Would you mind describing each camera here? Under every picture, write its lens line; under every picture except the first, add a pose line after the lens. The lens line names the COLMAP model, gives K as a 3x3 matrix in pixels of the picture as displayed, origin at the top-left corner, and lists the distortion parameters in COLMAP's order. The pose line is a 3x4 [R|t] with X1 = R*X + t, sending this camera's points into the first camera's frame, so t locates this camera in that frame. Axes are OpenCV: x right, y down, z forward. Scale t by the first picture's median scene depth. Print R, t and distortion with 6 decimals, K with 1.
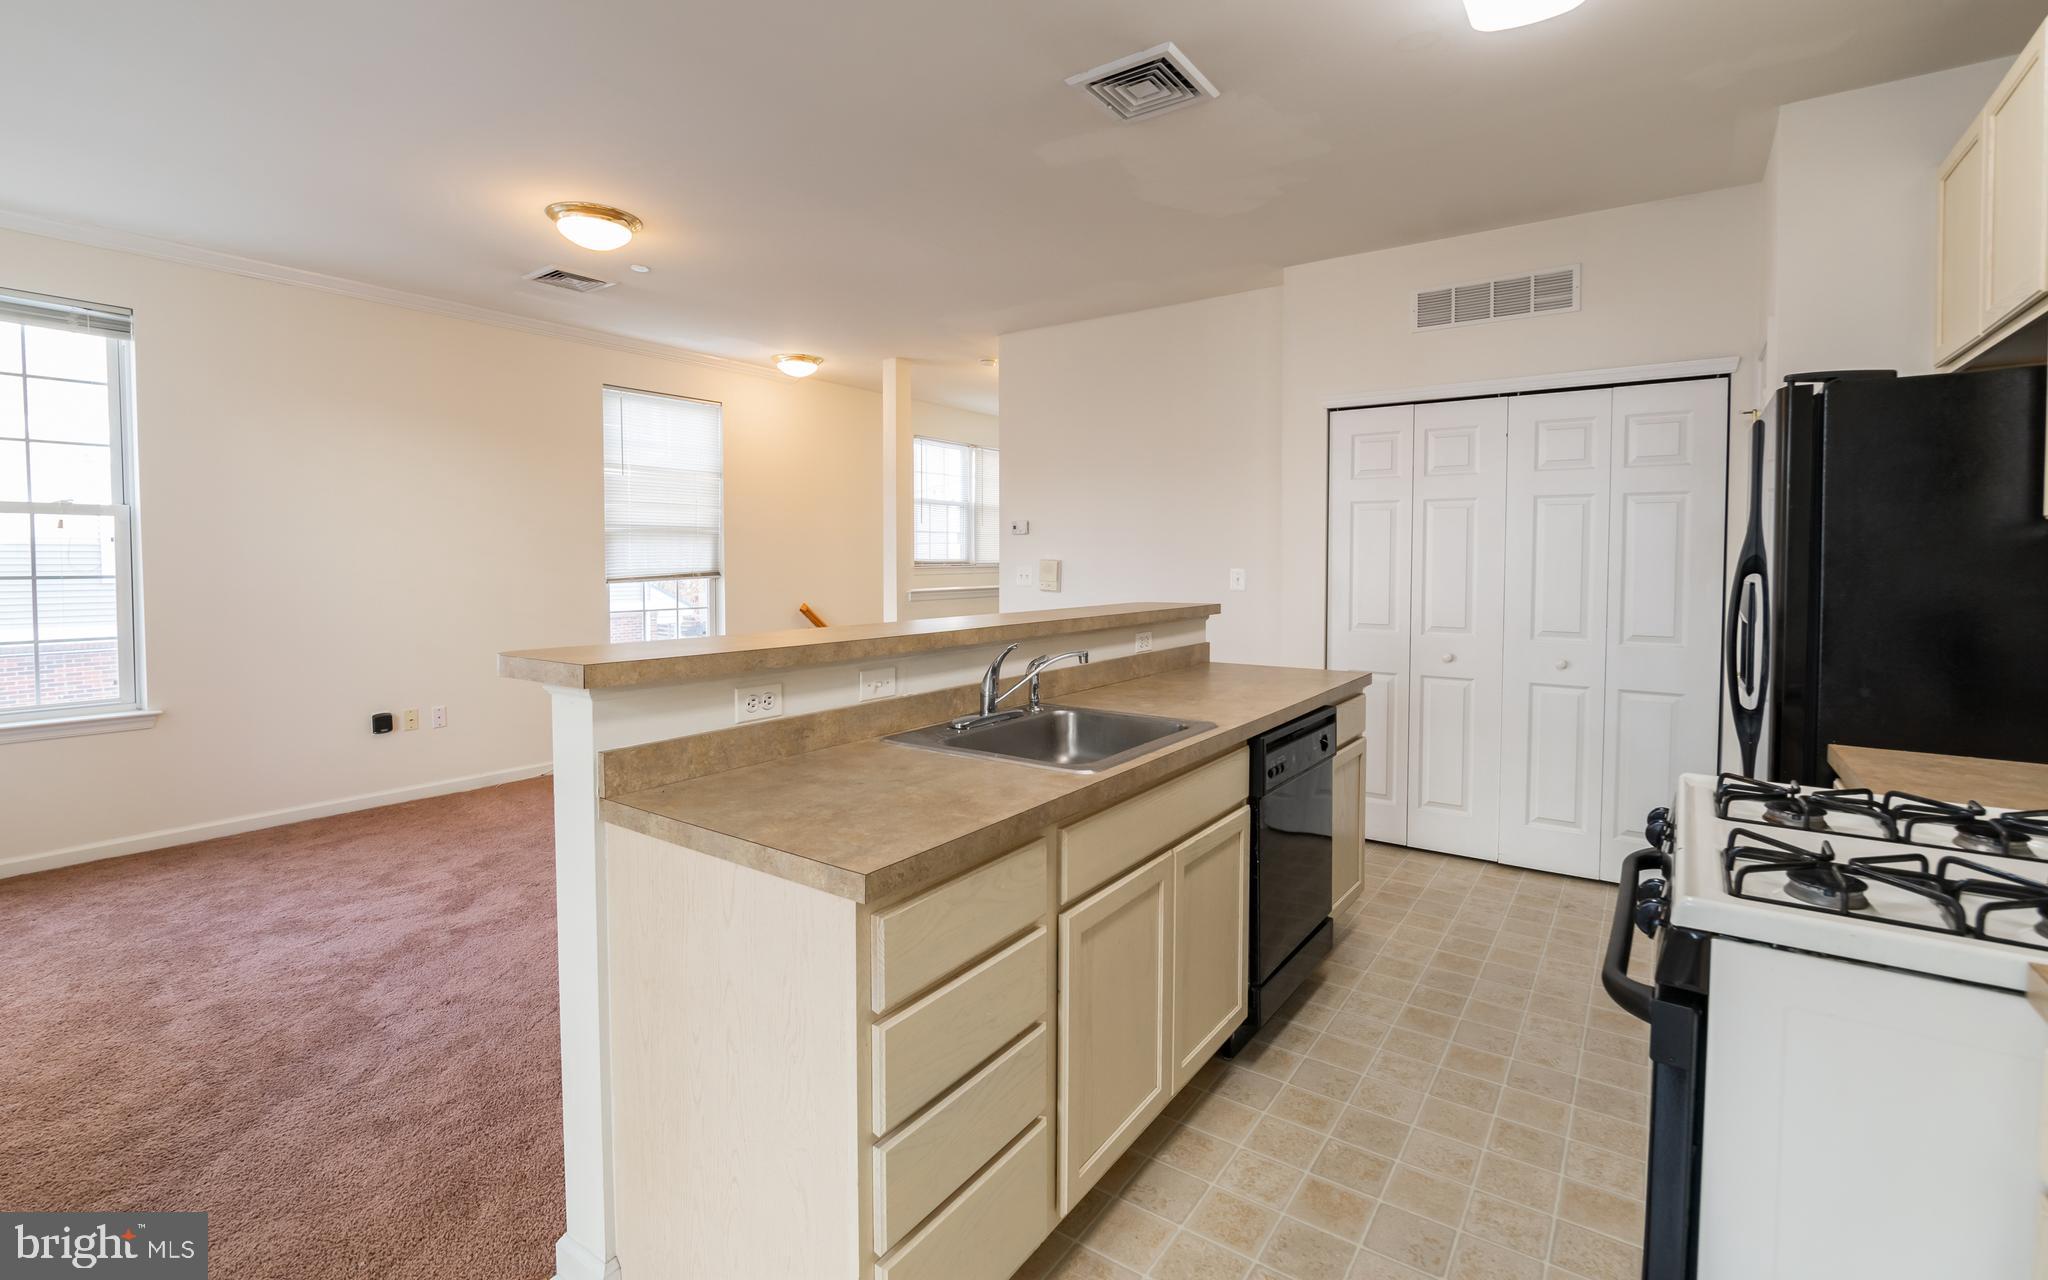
lens RADIAL K [[897.7, 0, 1031.2], [0, 897.7, 592.3], [0, 0, 1]] dist [-0.011099, 0.000349]
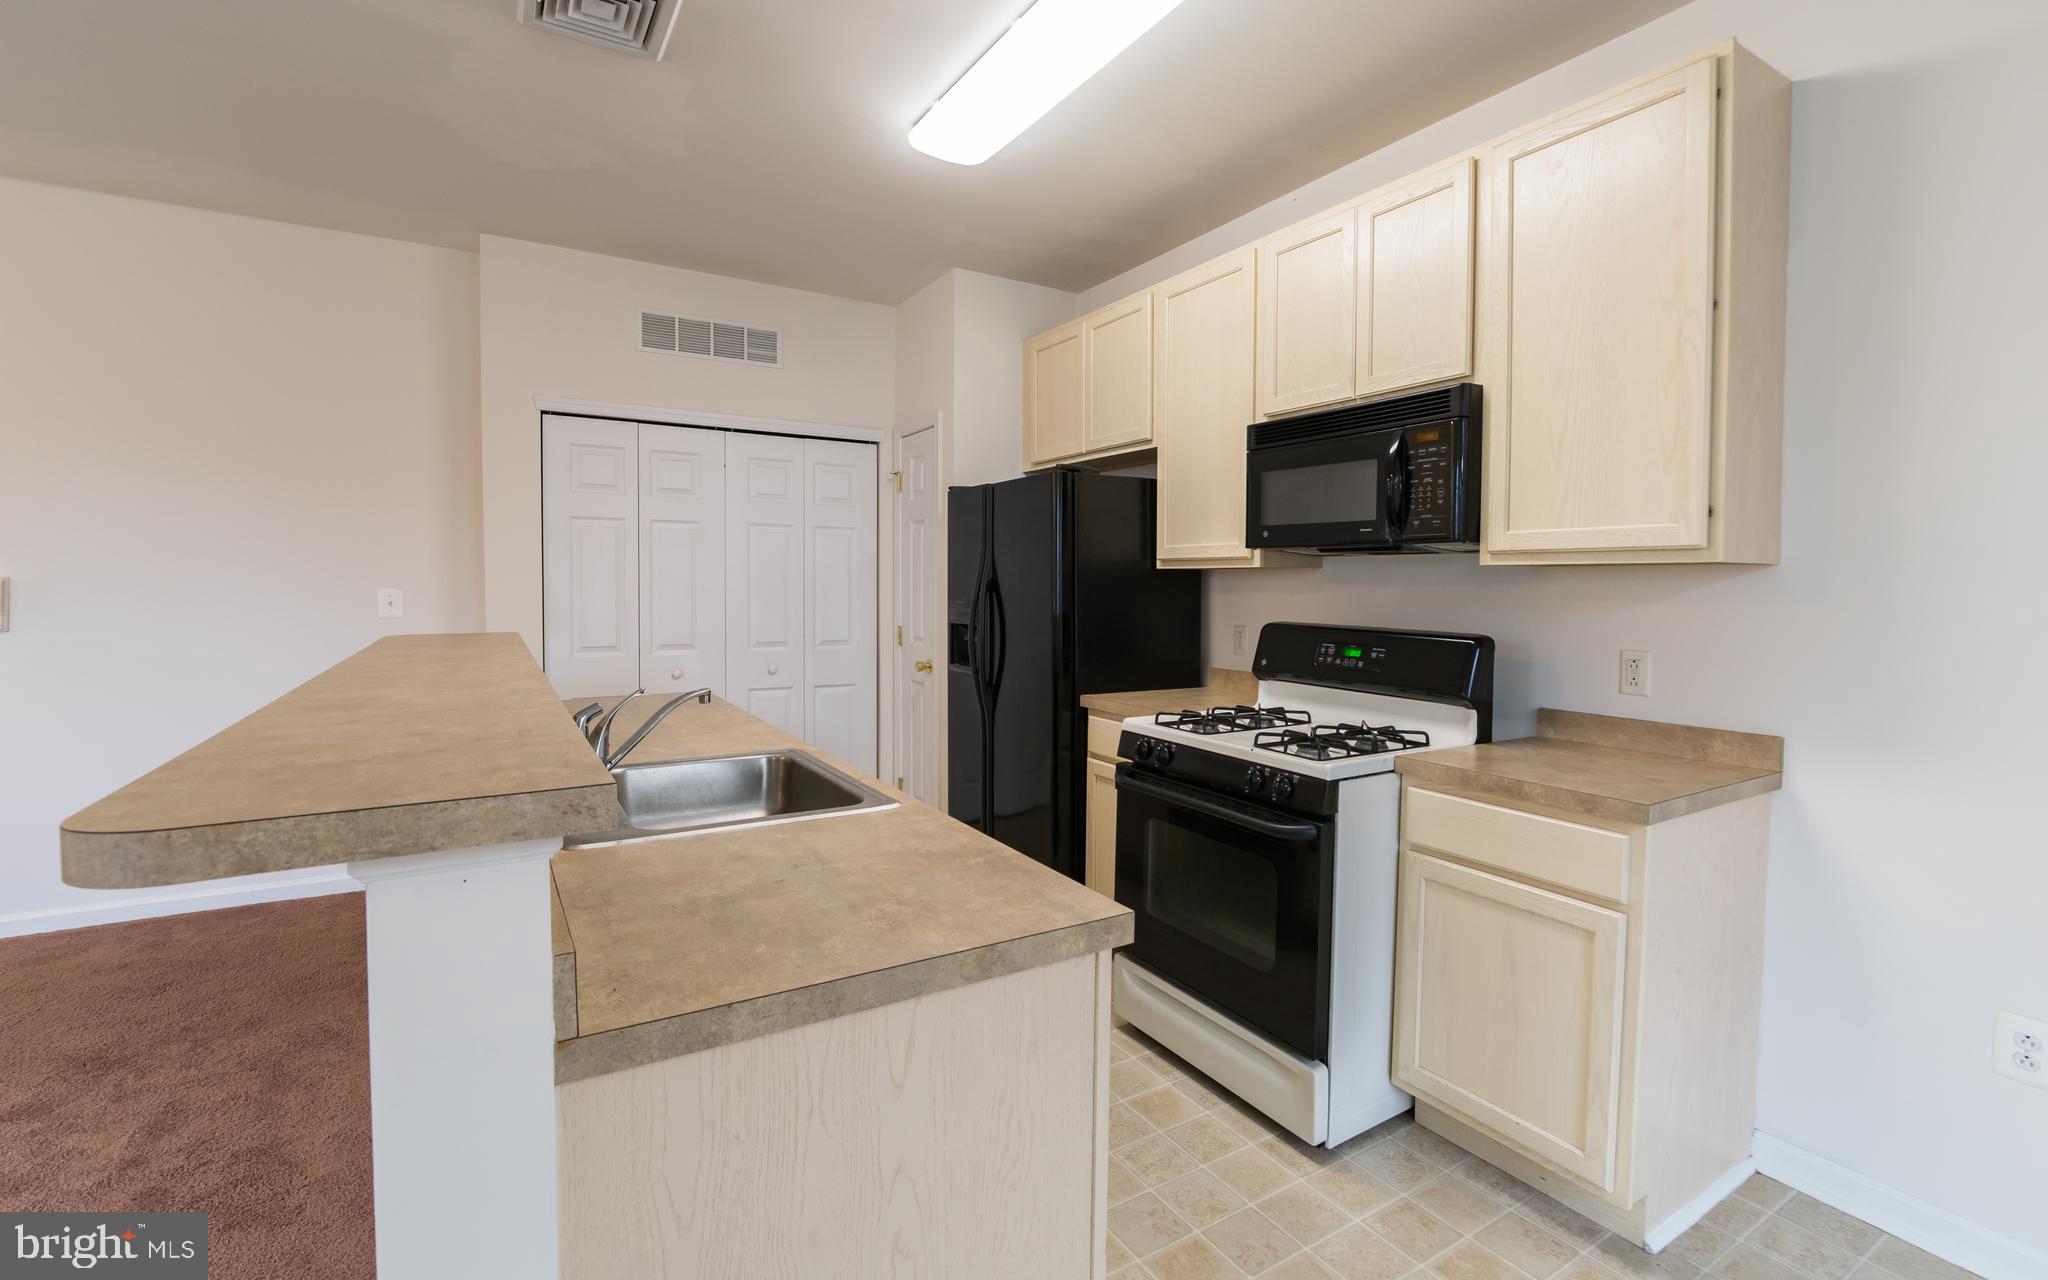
lens RADIAL K [[898.1, 0, 1045.1], [0, 898.1, 606.5], [0, 0, 1]] dist [-0.014112, 0.000115]
pose [[0.402678, -0.023425, 0.915042, -0.299883], [0.026984, 0.999542, 0.013713, -0.007793], [-0.914944, 0.019169, 0.403126, 0.190115]]
